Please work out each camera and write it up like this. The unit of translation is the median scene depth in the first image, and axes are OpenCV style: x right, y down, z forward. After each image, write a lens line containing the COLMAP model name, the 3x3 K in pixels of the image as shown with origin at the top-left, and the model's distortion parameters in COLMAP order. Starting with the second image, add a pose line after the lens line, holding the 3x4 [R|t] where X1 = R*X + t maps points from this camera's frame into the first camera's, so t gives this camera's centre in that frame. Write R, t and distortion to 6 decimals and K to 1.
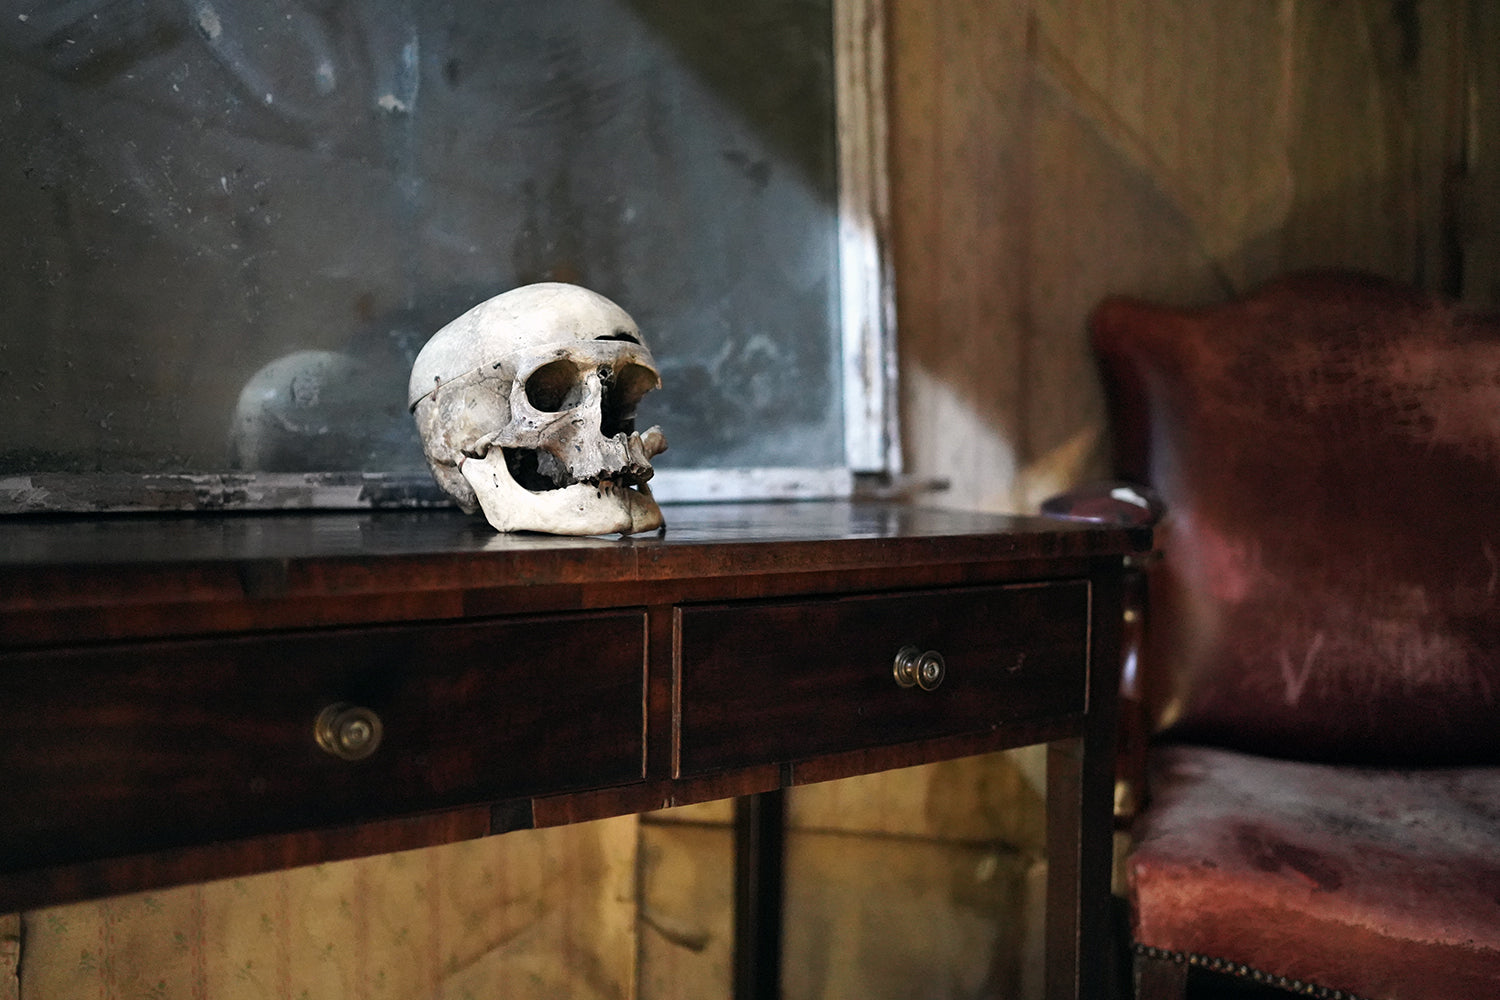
lens RADIAL K [[1512.9, 0, 747.0], [0, 1512.9, 496.3], [0, 0, 1]] dist [0.007422, 0.000000]
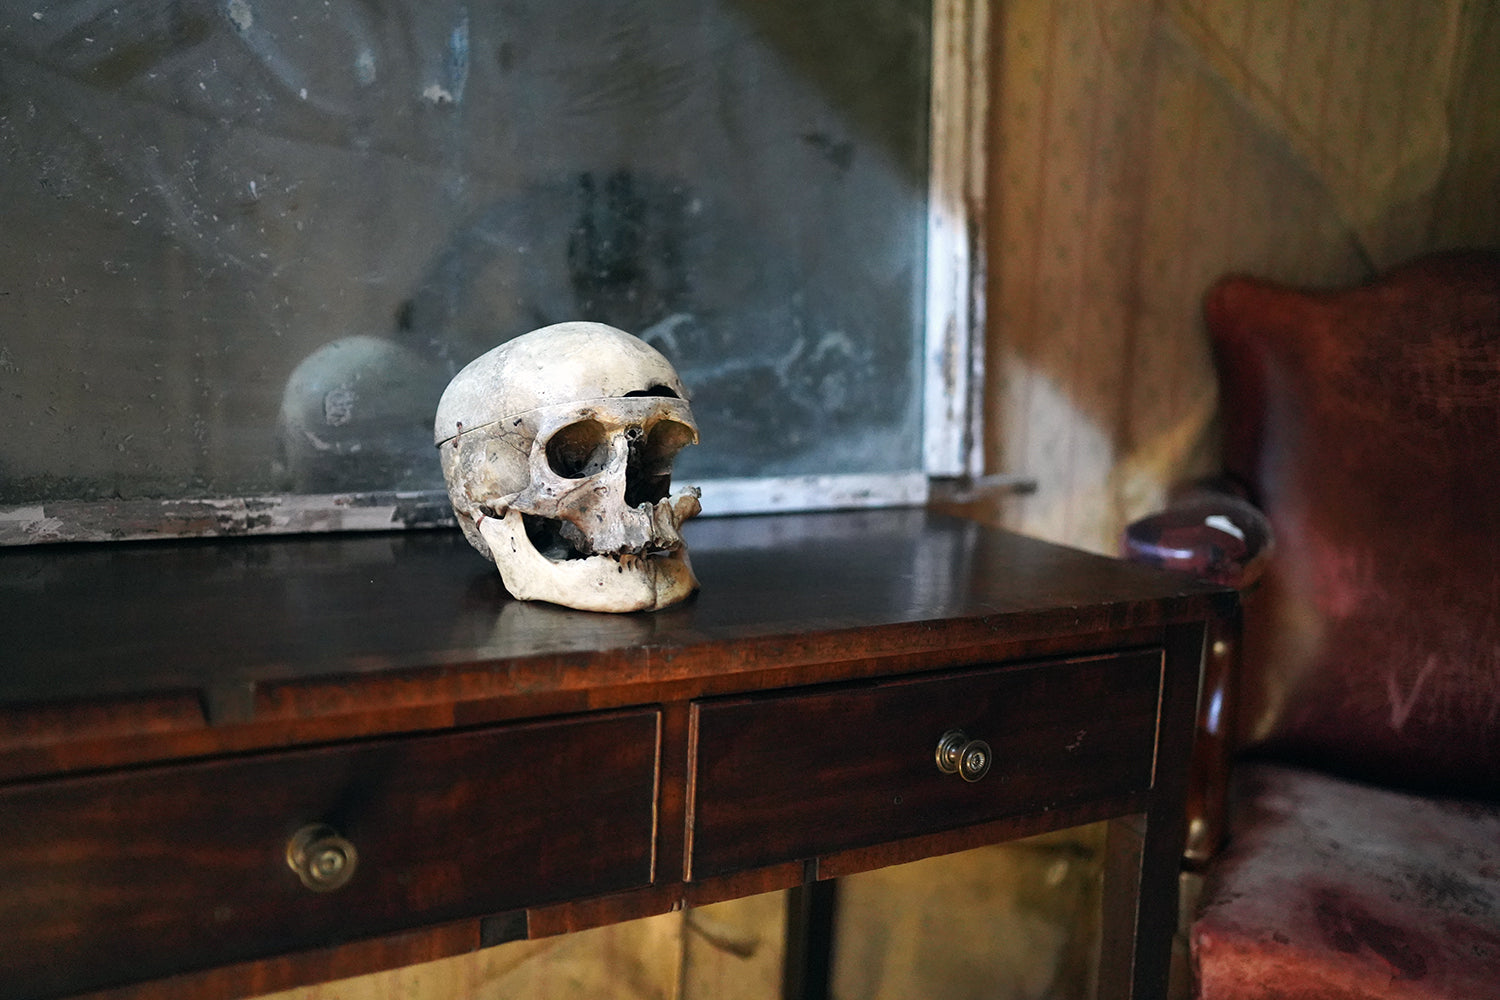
lens RADIAL K [[1512.9, 0, 754.5], [0, 1512.9, 482.0], [0, 0, 1]] dist [0.007422, 0.000000]
pose [[0.995831, 0.046829, -0.078276, 0.052350], [-0.040064, 0.995501, 0.085863, -0.131940], [0.081945, -0.082369, 0.993227, 0.085586]]
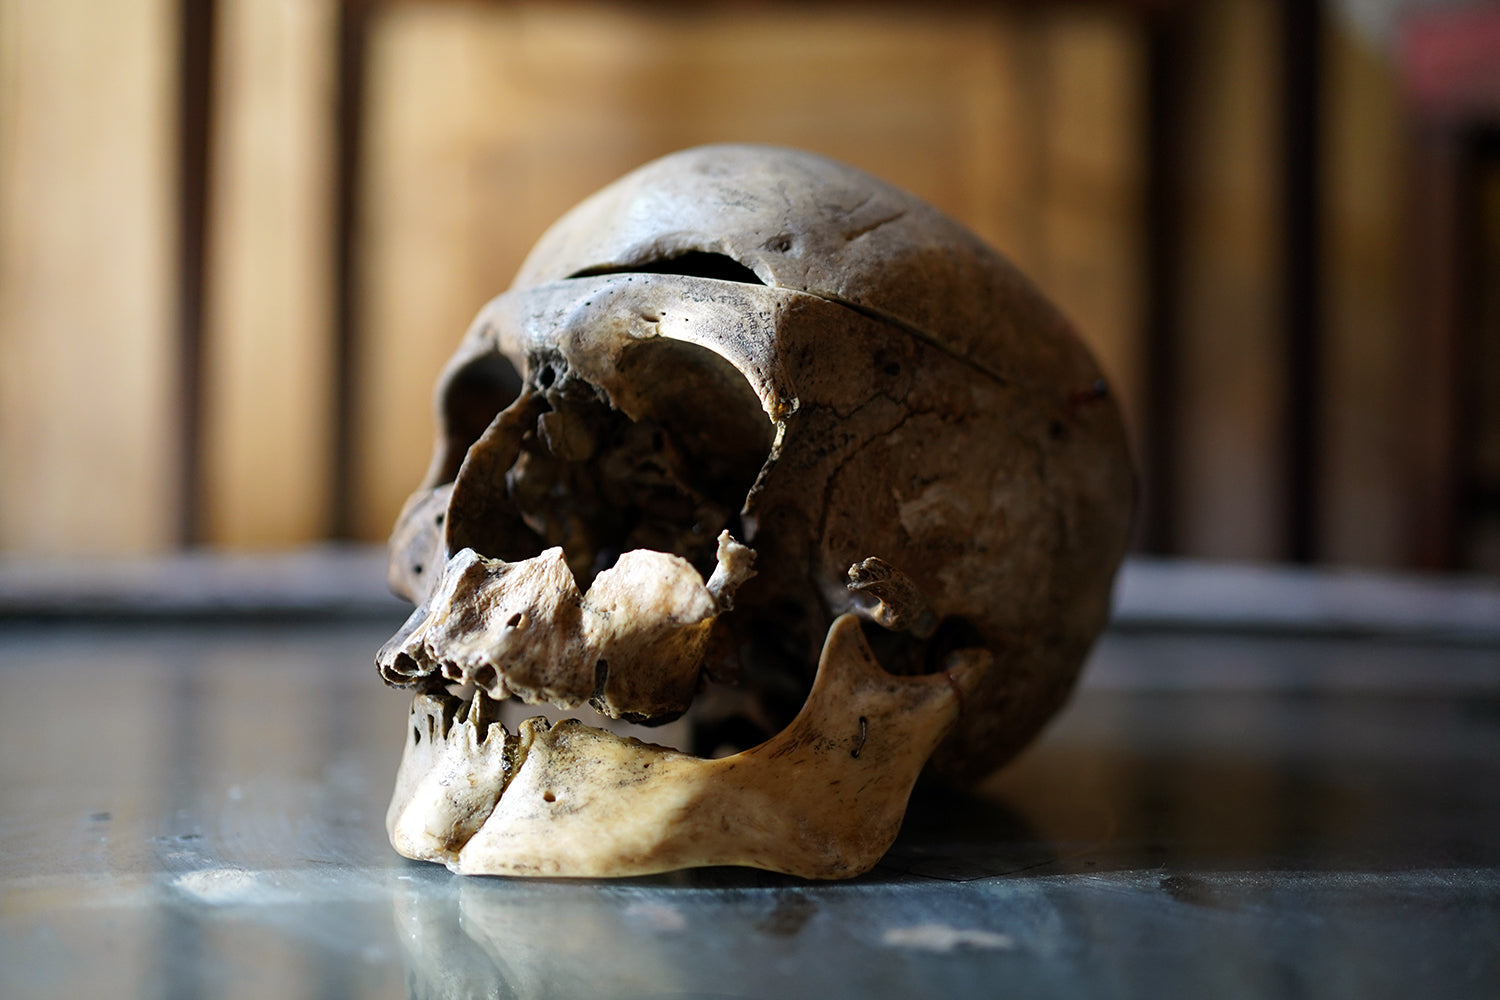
lens RADIAL K [[1512.9, 0, 758.9], [0, 1512.9, 522.1], [0, 0, 1]] dist [0.007422, 0.000000]
pose [[0.247328, -0.006967, -0.968907, 0.242510], [-0.054132, 0.998313, -0.020996, -0.043256], [0.967419, 0.057641, 0.246534, 0.947996]]
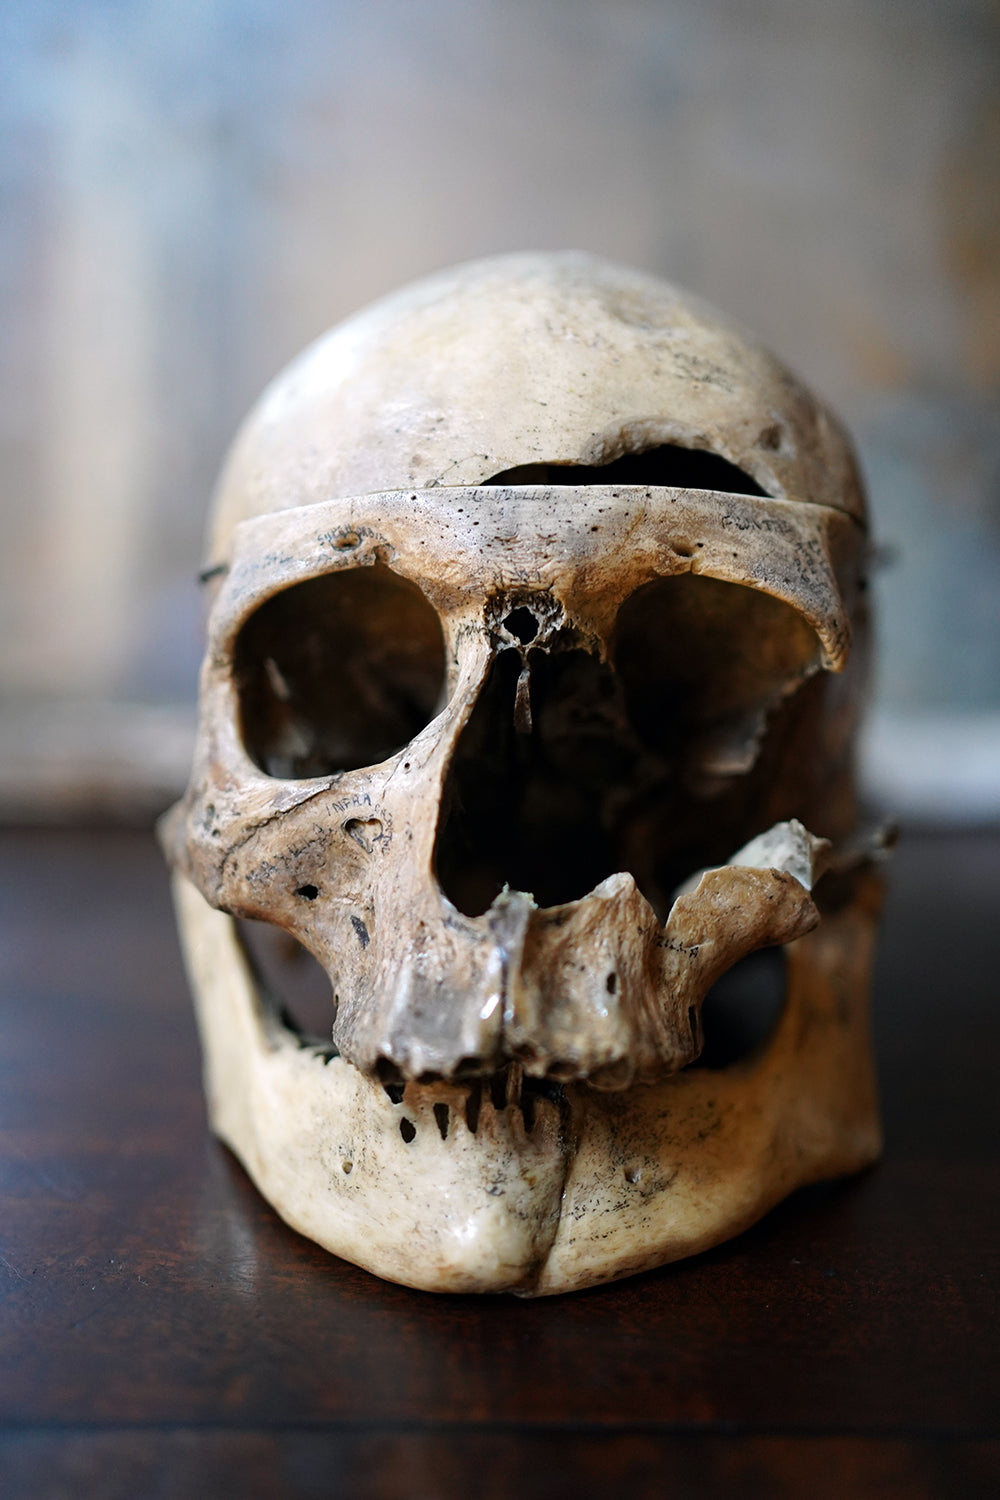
lens RADIAL K [[1512.9, 0, 508.7], [0, 1512.9, 738.5], [0, 0, 1]] dist [0.007422, 0.000000]
pose [[0.759831, 0.126311, -0.637732, 0.062750], [-0.028065, 0.986403, 0.161931, -0.101029], [0.649514, -0.105143, 0.753045, 0.797298]]
